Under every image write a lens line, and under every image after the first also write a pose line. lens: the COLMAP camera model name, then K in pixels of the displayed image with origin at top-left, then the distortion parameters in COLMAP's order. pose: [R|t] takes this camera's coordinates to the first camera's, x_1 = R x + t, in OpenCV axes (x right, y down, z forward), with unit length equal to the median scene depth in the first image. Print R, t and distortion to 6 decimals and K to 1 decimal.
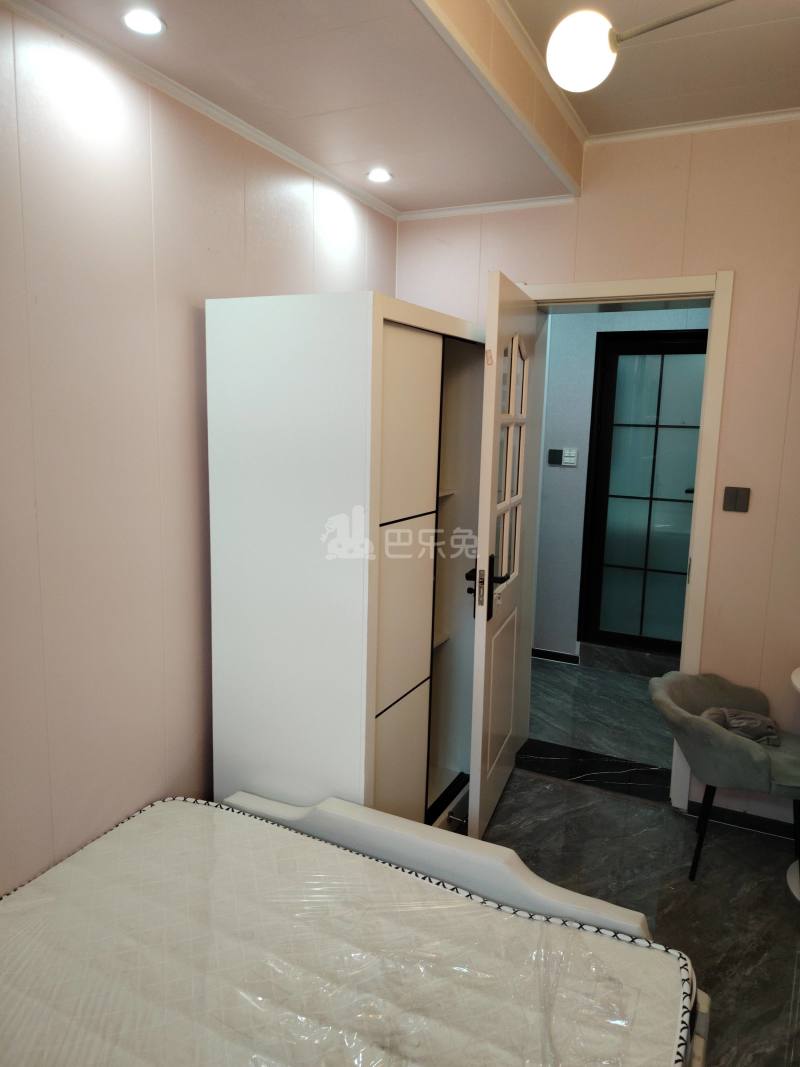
lens RADIAL K [[745.6, 0, 401.1], [0, 745.6, 537.8], [0, 0, 1]] dist [0.004559, -0.003915]
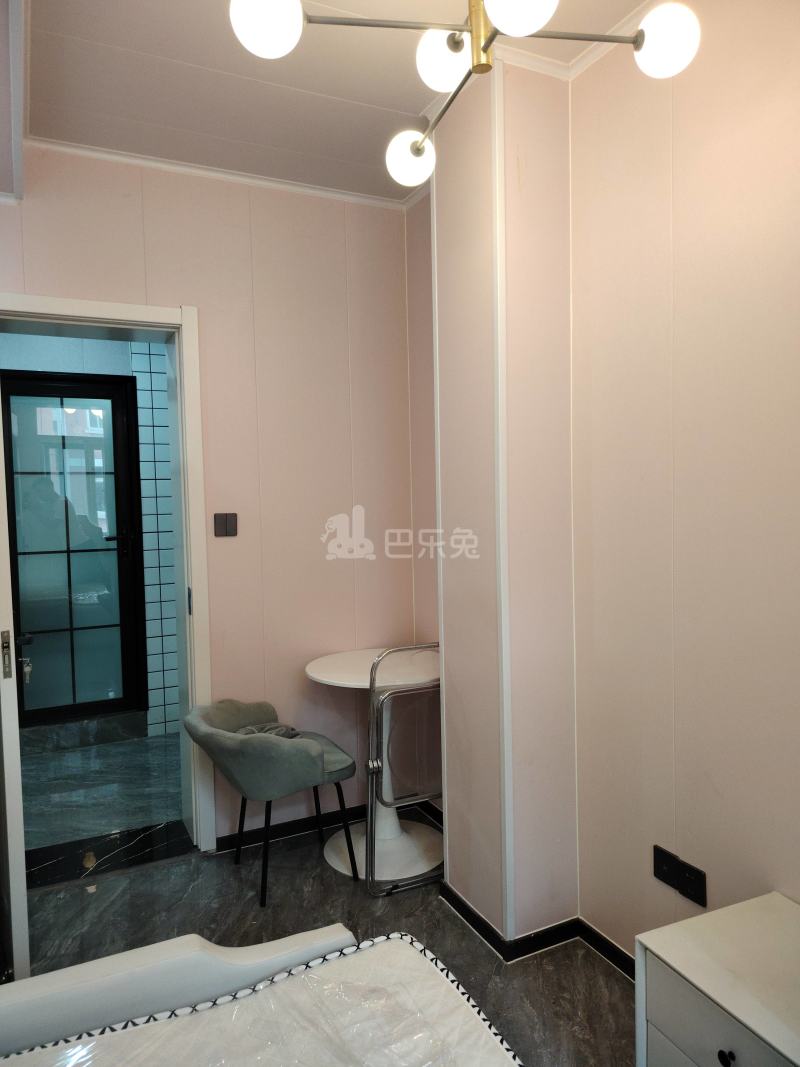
lens RADIAL K [[745.6, 0, 401.1], [0, 745.6, 537.8], [0, 0, 1]] dist [0.004559, -0.003915]
pose [[0.614093, -0.085333, 0.784607, -0.215818], [0.165554, 0.985948, -0.022345, 0.030061], [-0.771674, 0.143617, 0.619591, 0.170594]]
